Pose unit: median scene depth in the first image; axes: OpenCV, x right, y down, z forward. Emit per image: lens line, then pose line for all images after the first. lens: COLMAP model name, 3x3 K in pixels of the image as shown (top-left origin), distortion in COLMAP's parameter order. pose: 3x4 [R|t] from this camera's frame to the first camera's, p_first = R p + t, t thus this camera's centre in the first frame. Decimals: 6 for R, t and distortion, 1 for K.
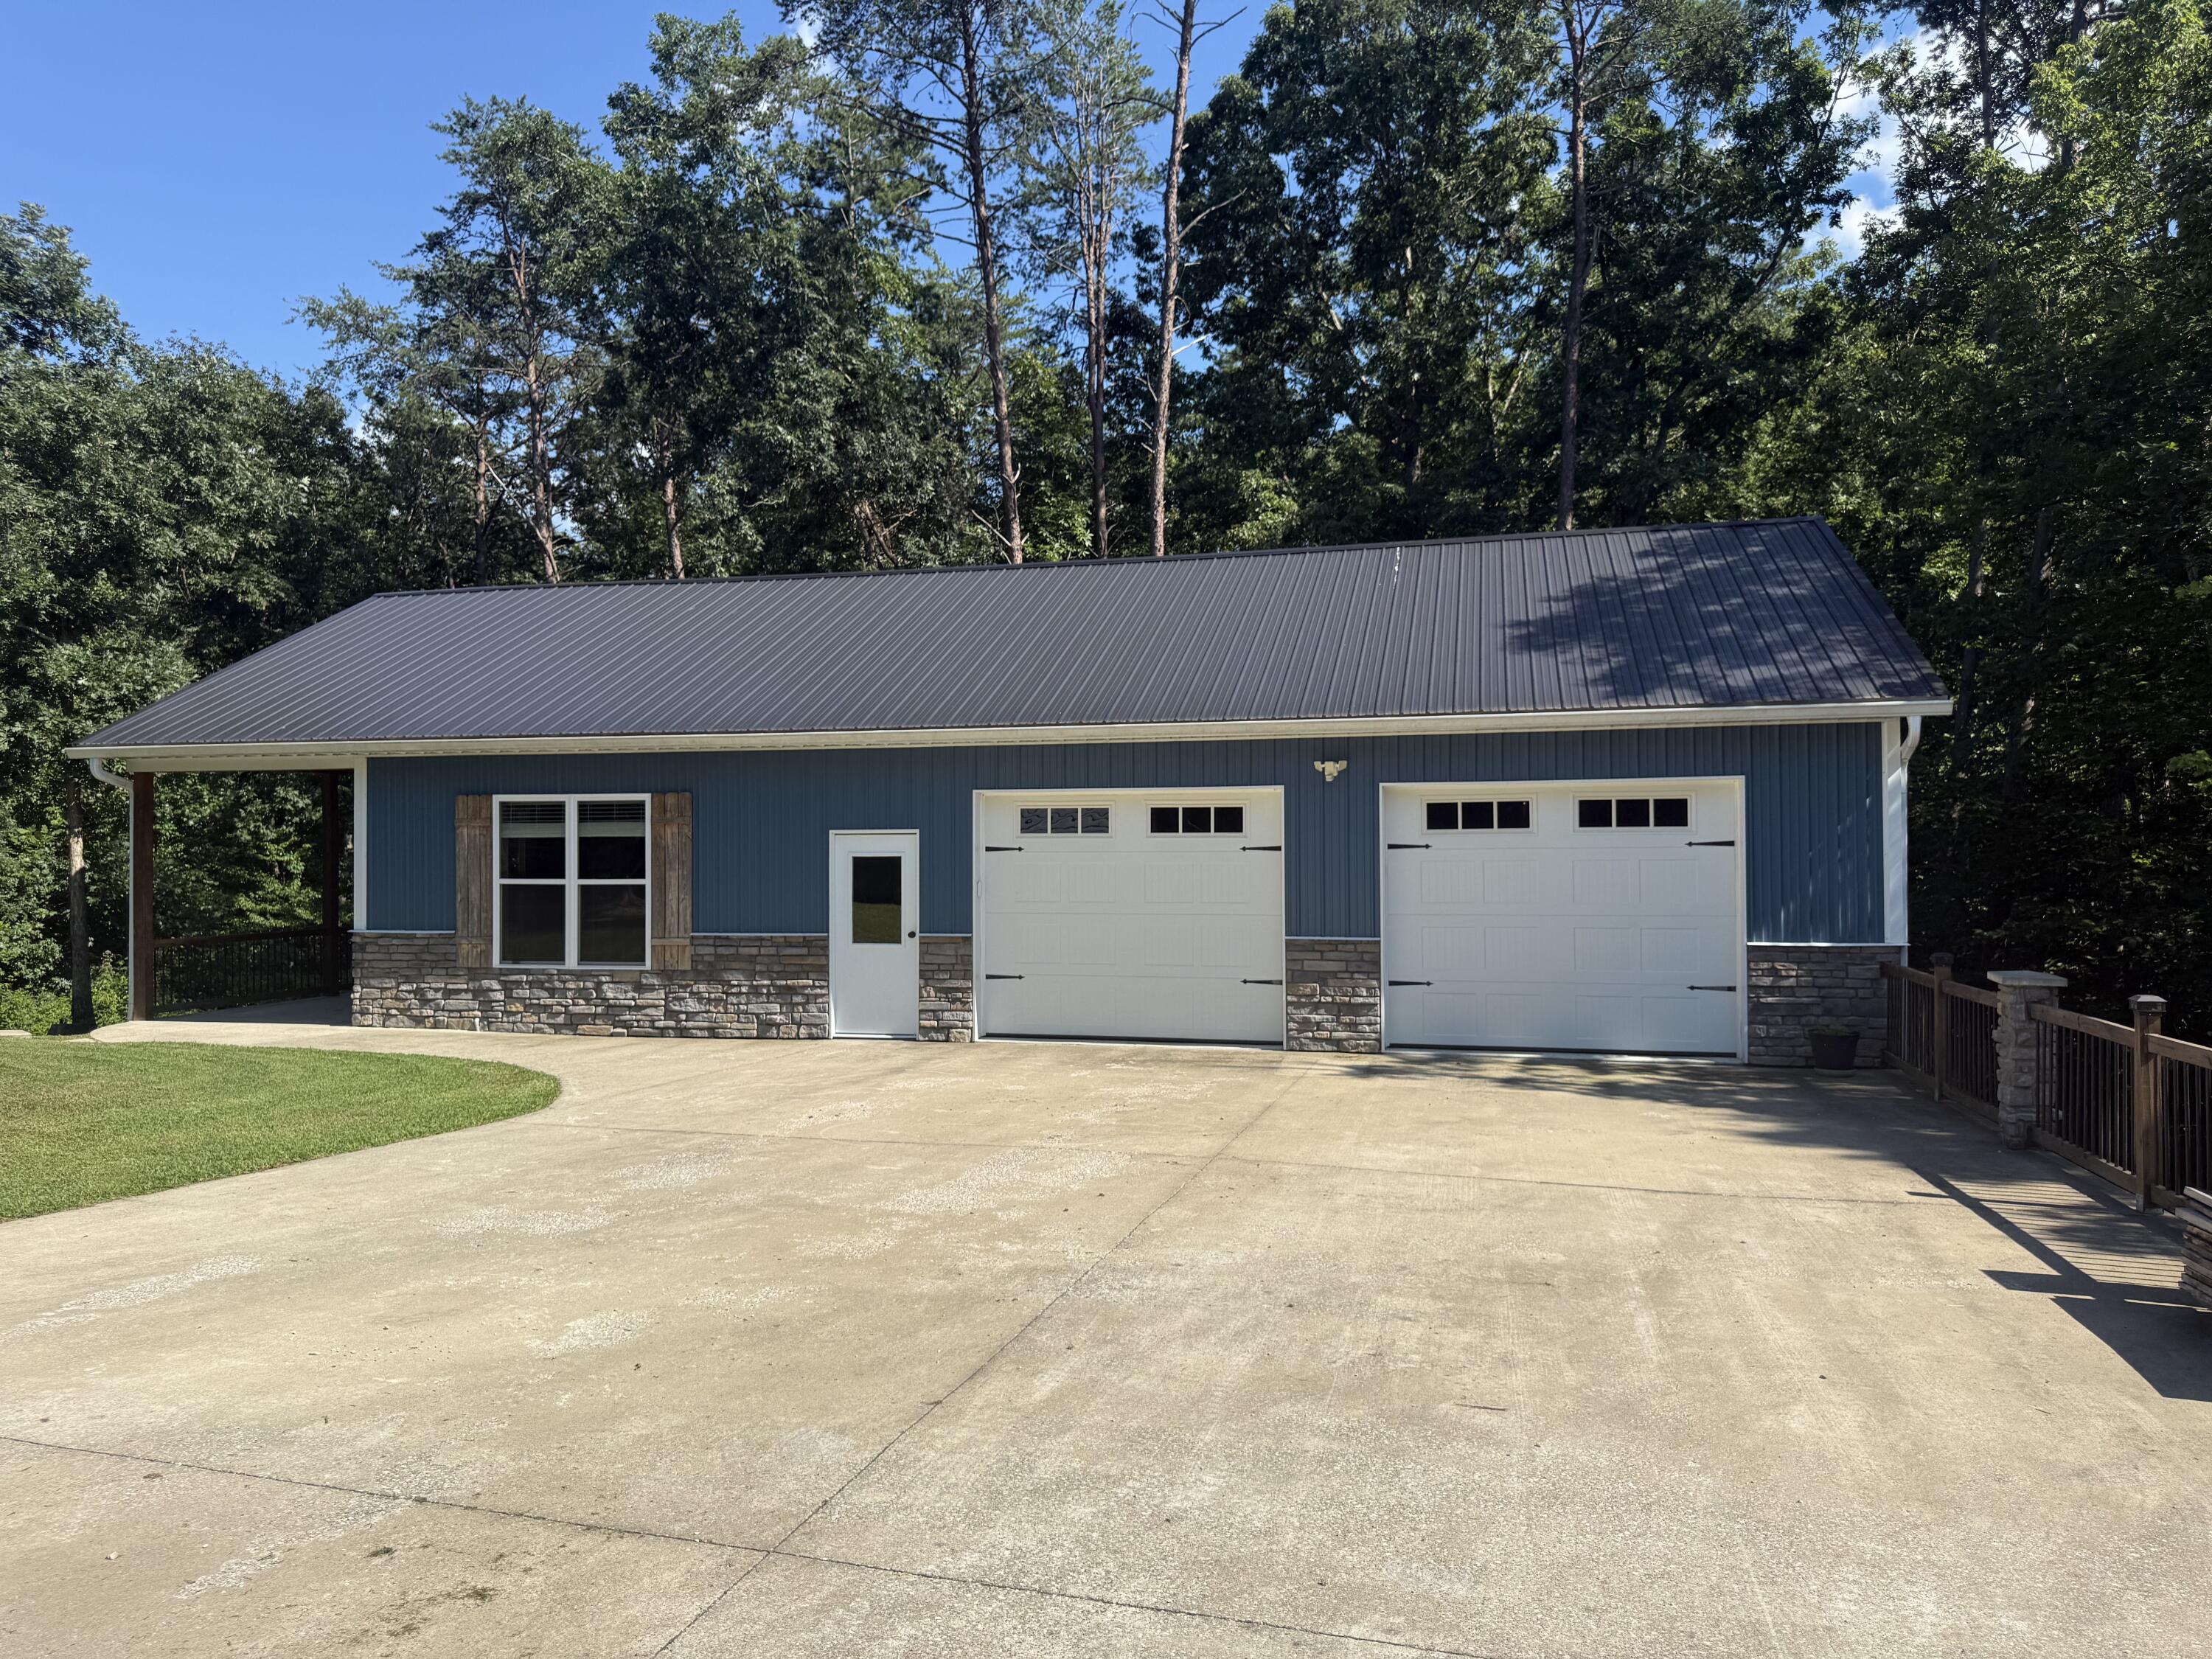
lens RADIAL K [[1532.1, 0, 1106.0], [0, 1532.1, 829.5], [0, 0, 1]] dist [0.141972, -0.247612]
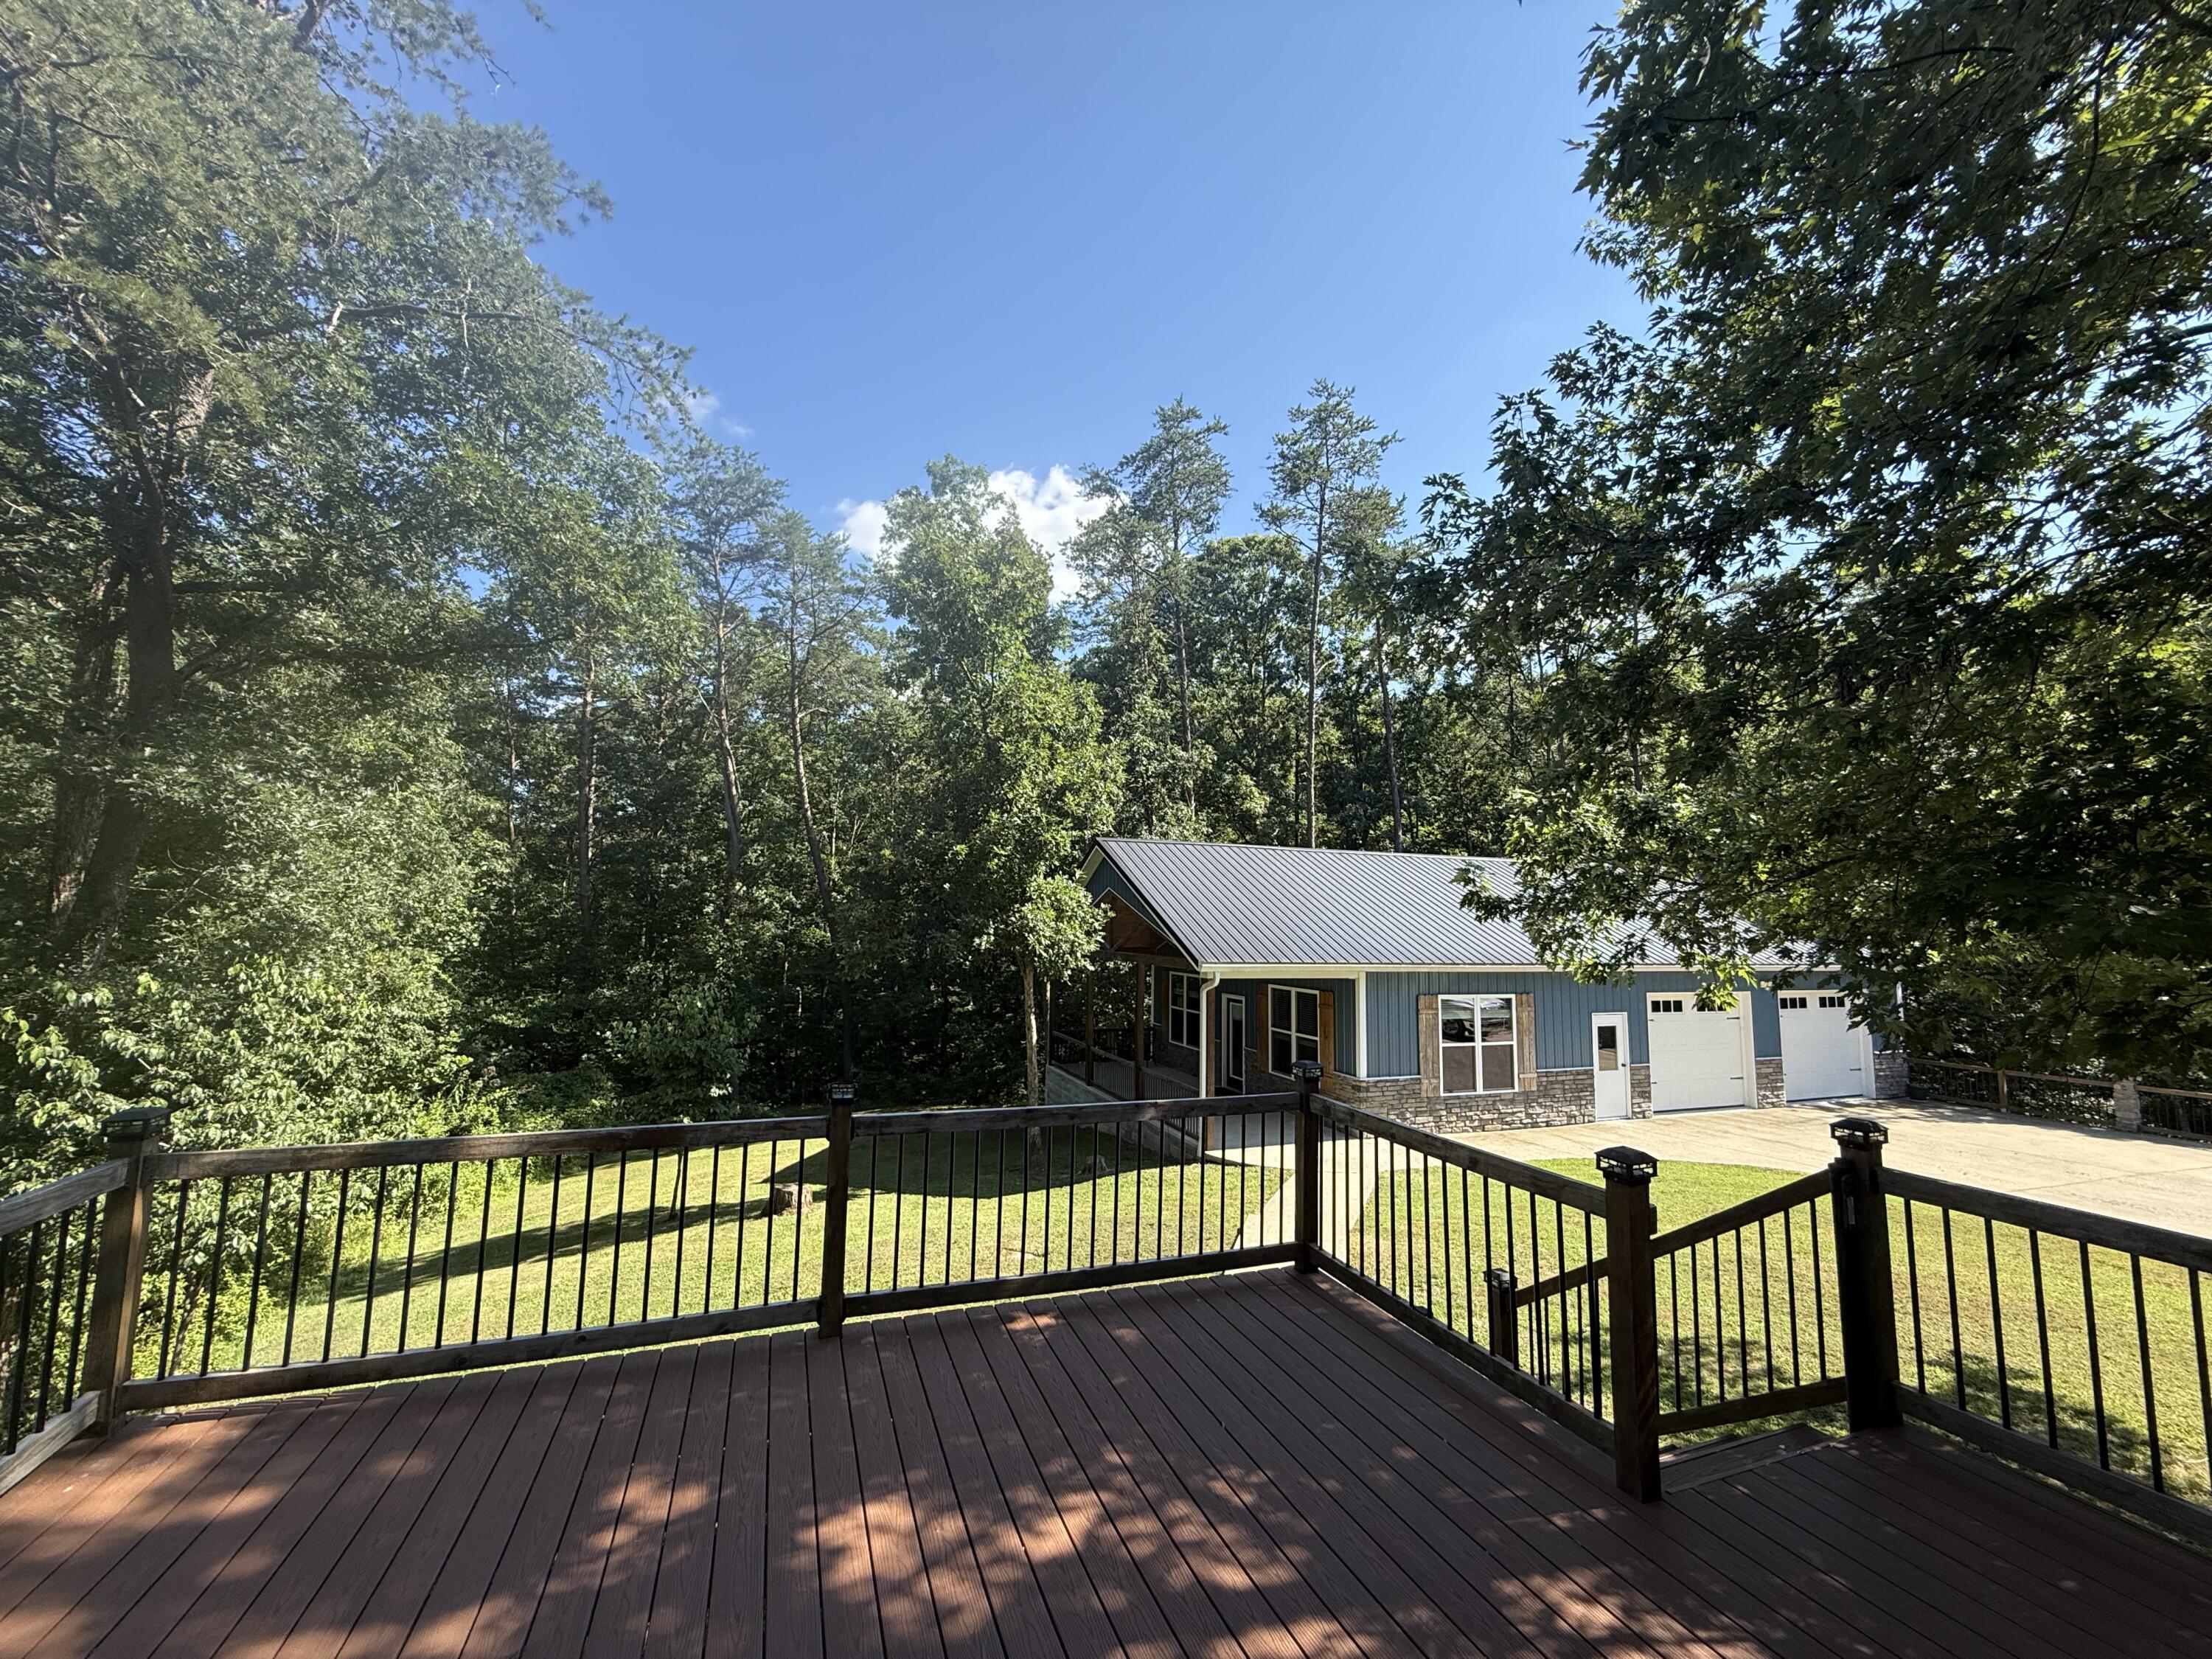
lens RADIAL K [[868.1, 0, 1106.0], [0, 868.1, 829.5], [0, 0, 1]] dist [0.001050, 0.000146]
pose [[0.830156, 0.079814, 0.551788, -1.271231], [-0.030128, 0.994676, -0.098548, -0.100567], [-0.556716, 0.065186, 0.828141, 0.394978]]
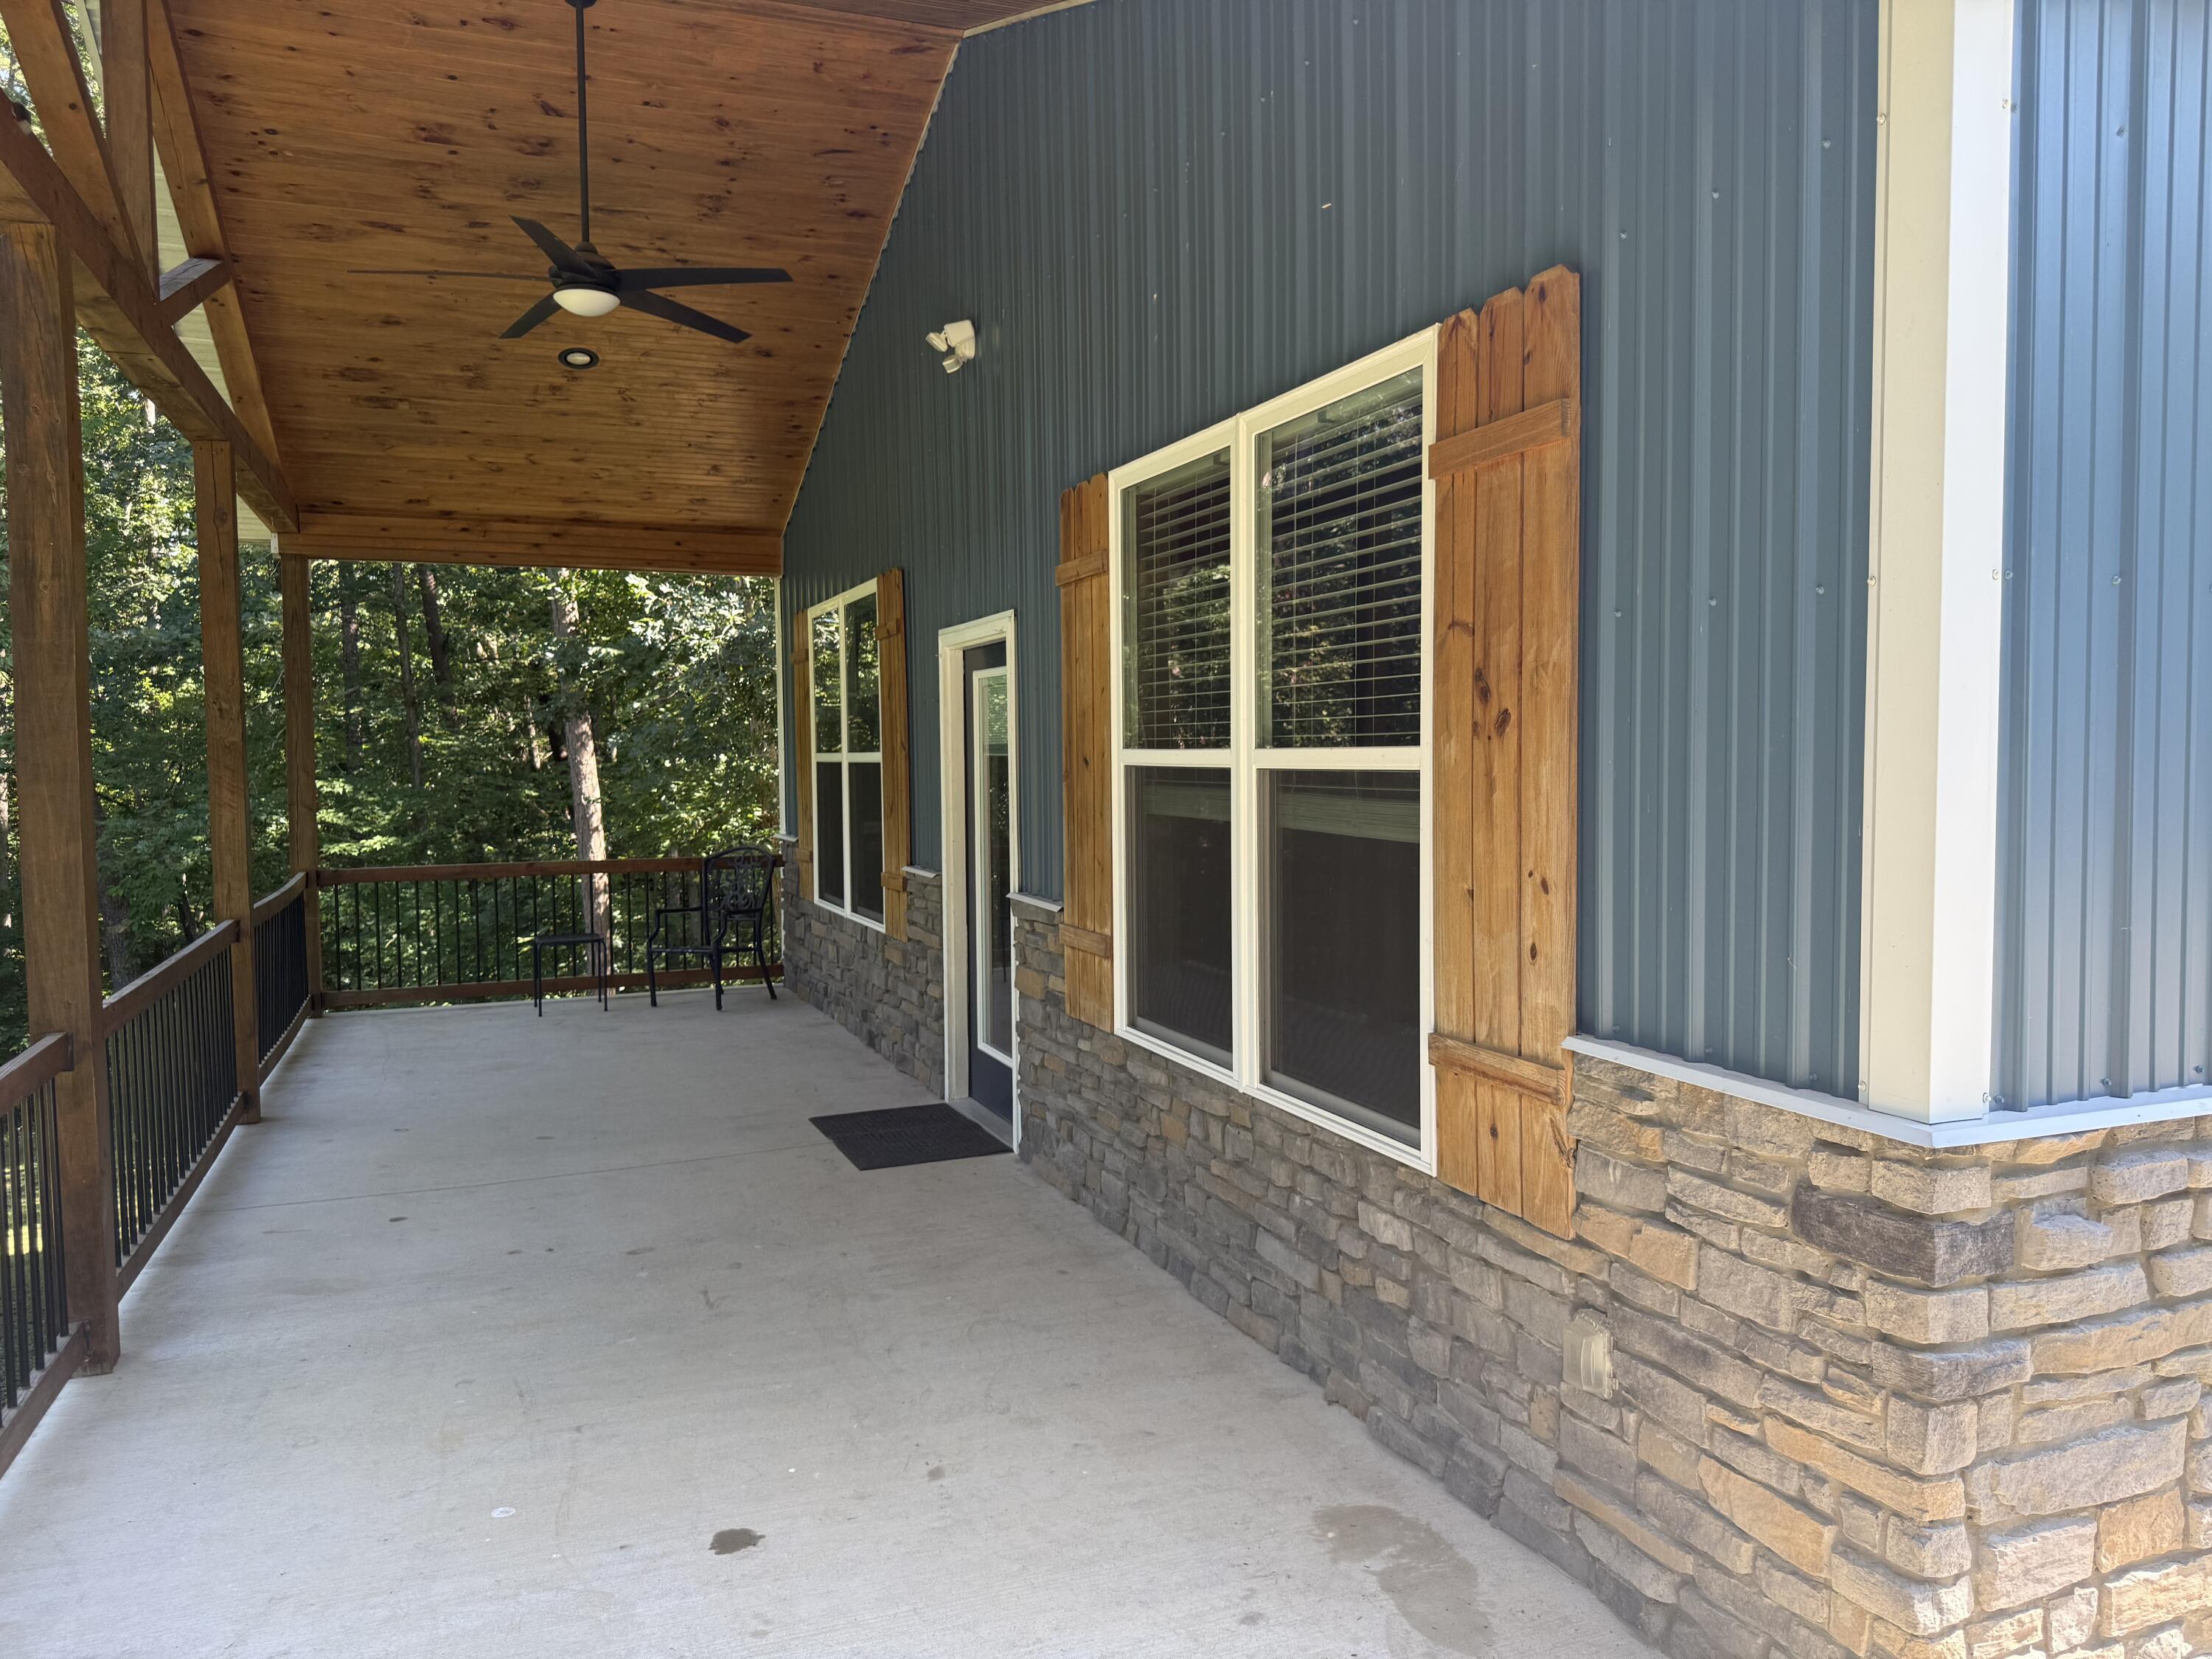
lens RADIAL K [[1532.1, 0, 1106.0], [0, 1532.1, 829.5], [0, 0, 1]] dist [0.141972, -0.247612]
pose [[0.817103, -0.030611, 0.575679, -0.638490], [-0.004853, 0.998189, 0.059965, 0.032942], [-0.576472, -0.051792, 0.815474, 0.969921]]
